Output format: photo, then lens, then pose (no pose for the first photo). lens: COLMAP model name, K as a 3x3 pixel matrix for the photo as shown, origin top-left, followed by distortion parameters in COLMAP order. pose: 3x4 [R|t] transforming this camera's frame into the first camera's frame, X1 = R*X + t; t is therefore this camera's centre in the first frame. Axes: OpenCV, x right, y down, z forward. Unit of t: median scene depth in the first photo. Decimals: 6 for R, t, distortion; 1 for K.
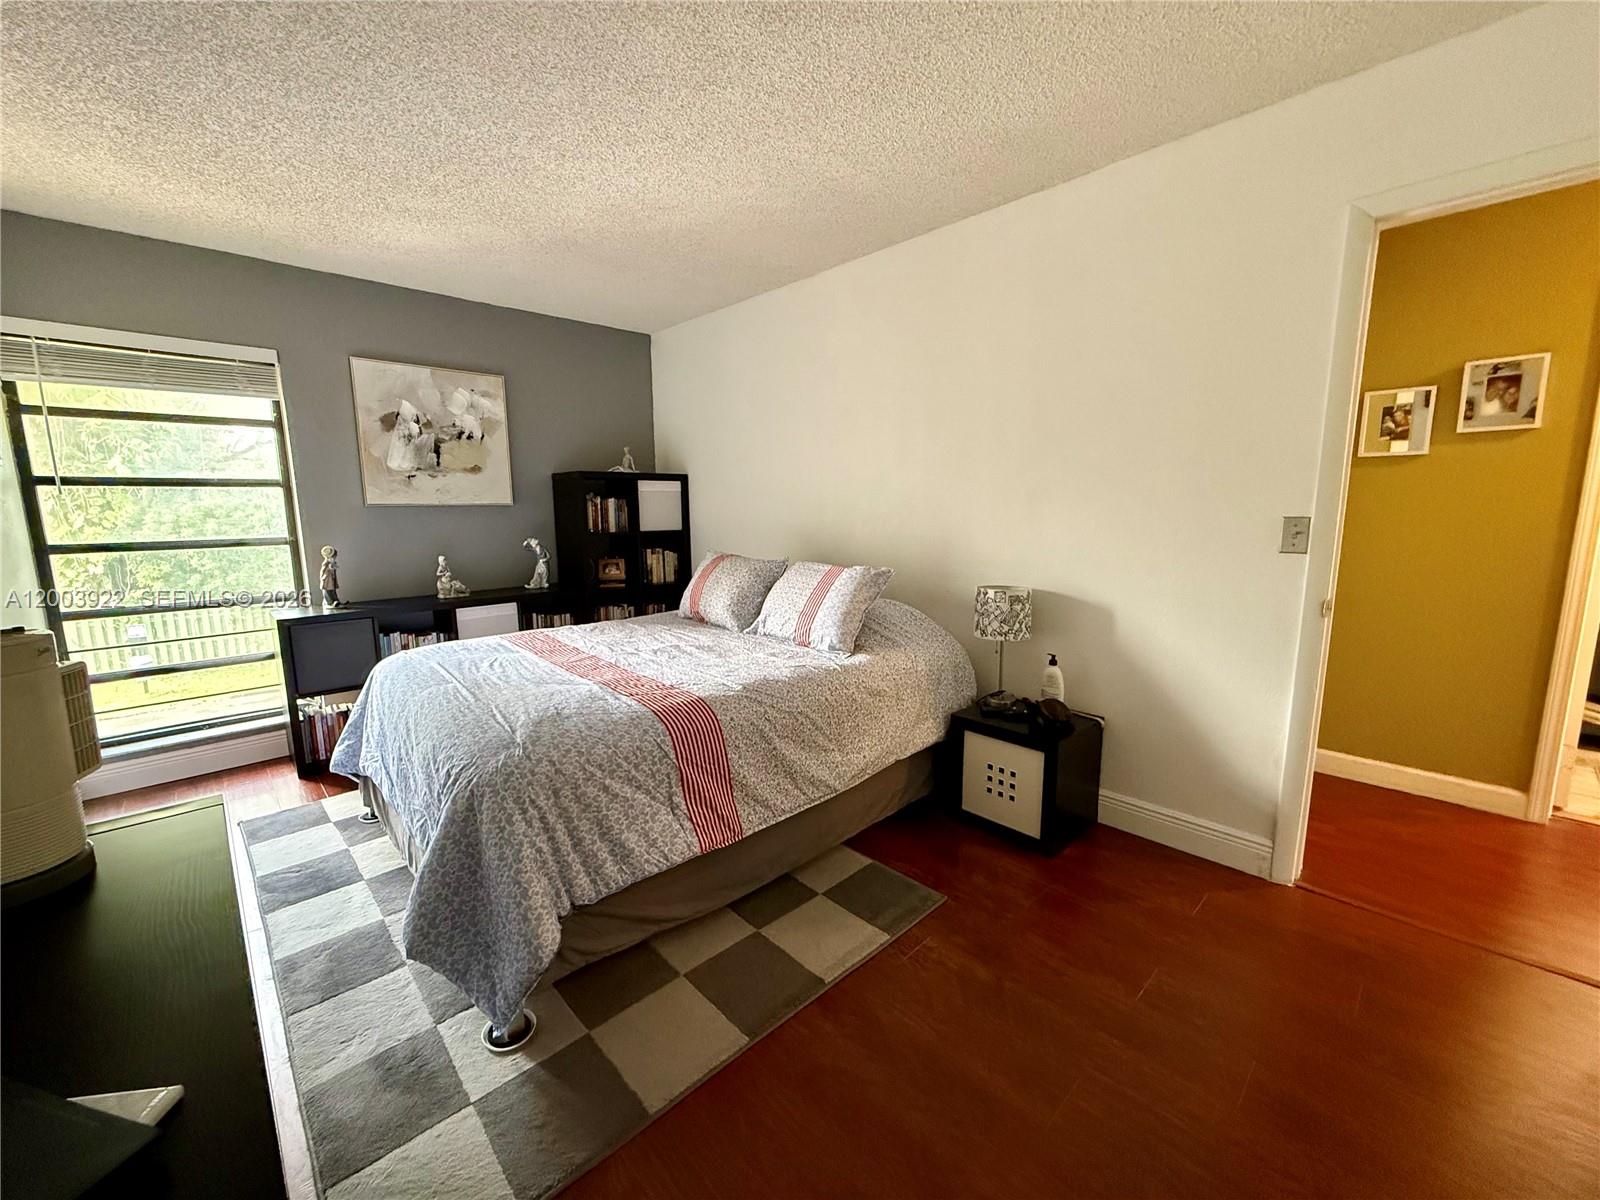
lens RADIAL K [[638.4, 0, 799.7], [0, 638.4, 602.1], [0, 0, 1]] dist [0.000226, -0.000052]
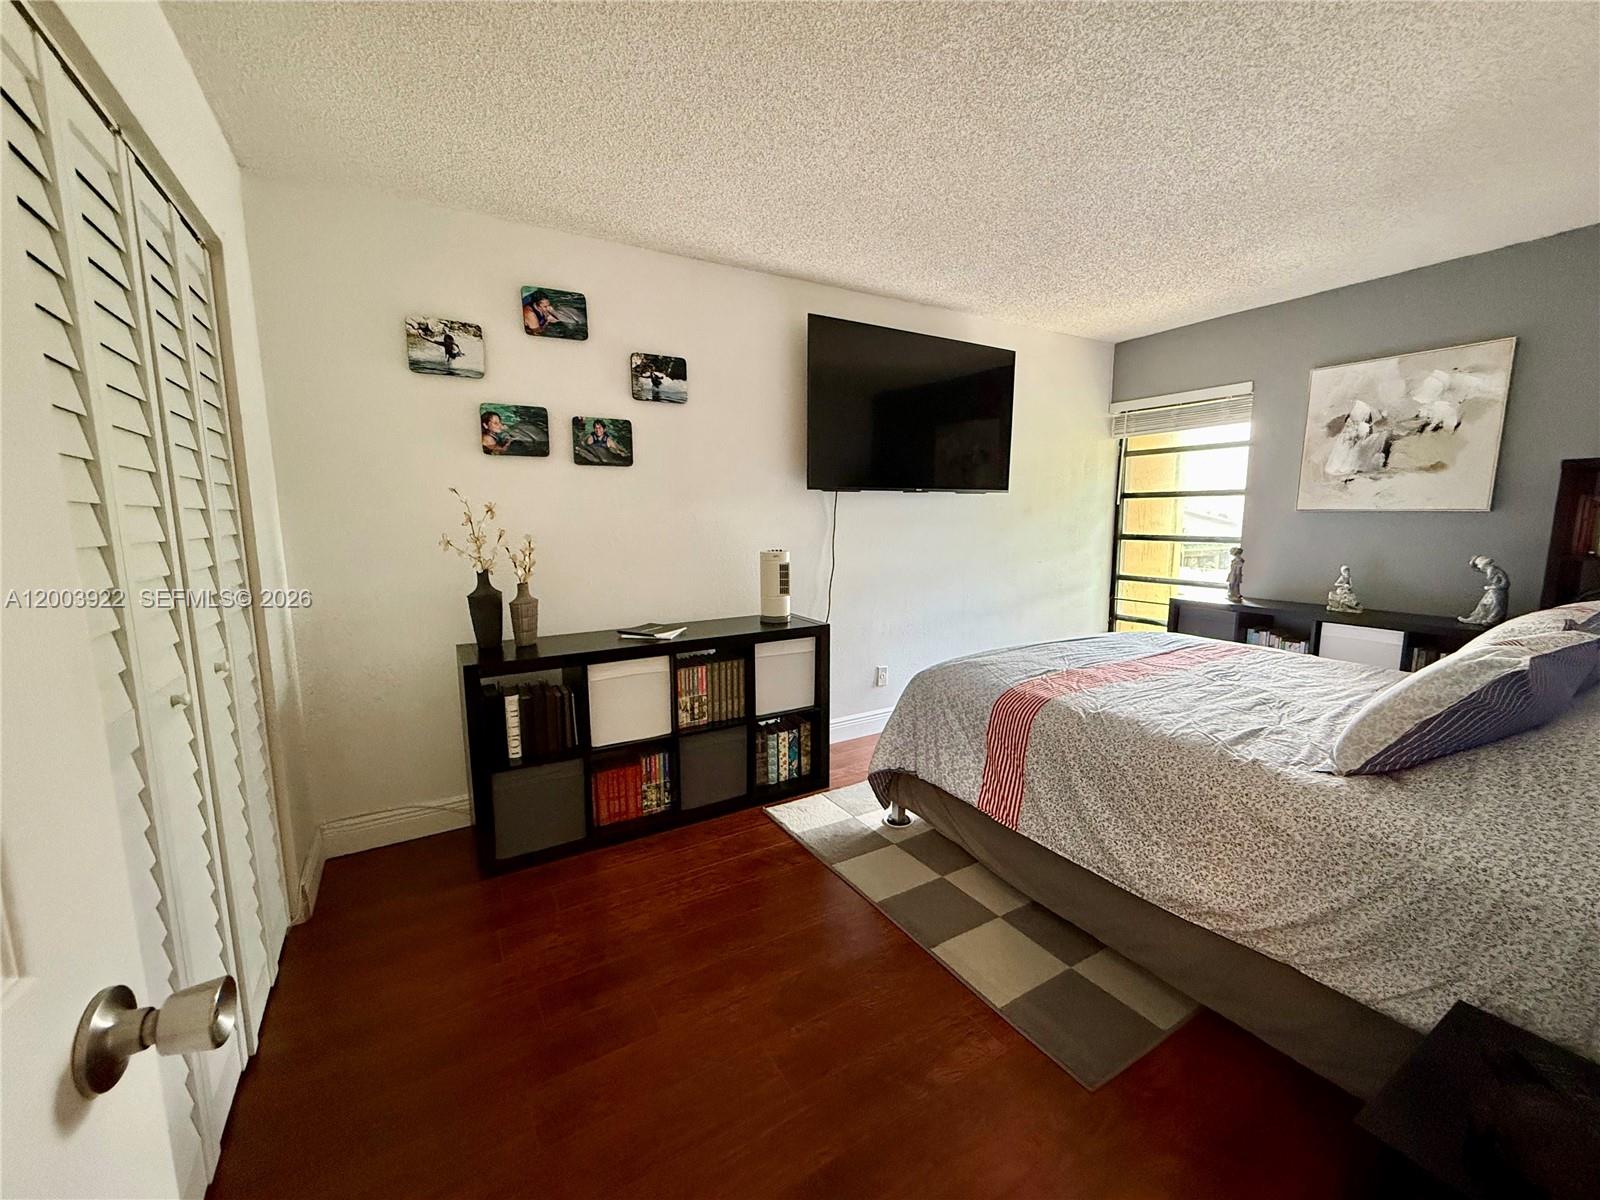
lens RADIAL K [[638.4, 0, 799.7], [0, 638.4, 602.1], [0, 0, 1]] dist [0.000226, -0.000052]
pose [[-0.220809, 0.146322, -0.964279, 0.518358], [-0.138682, 0.973926, 0.179542, -0.077526], [0.965407, 0.173373, -0.194760, 0.426669]]
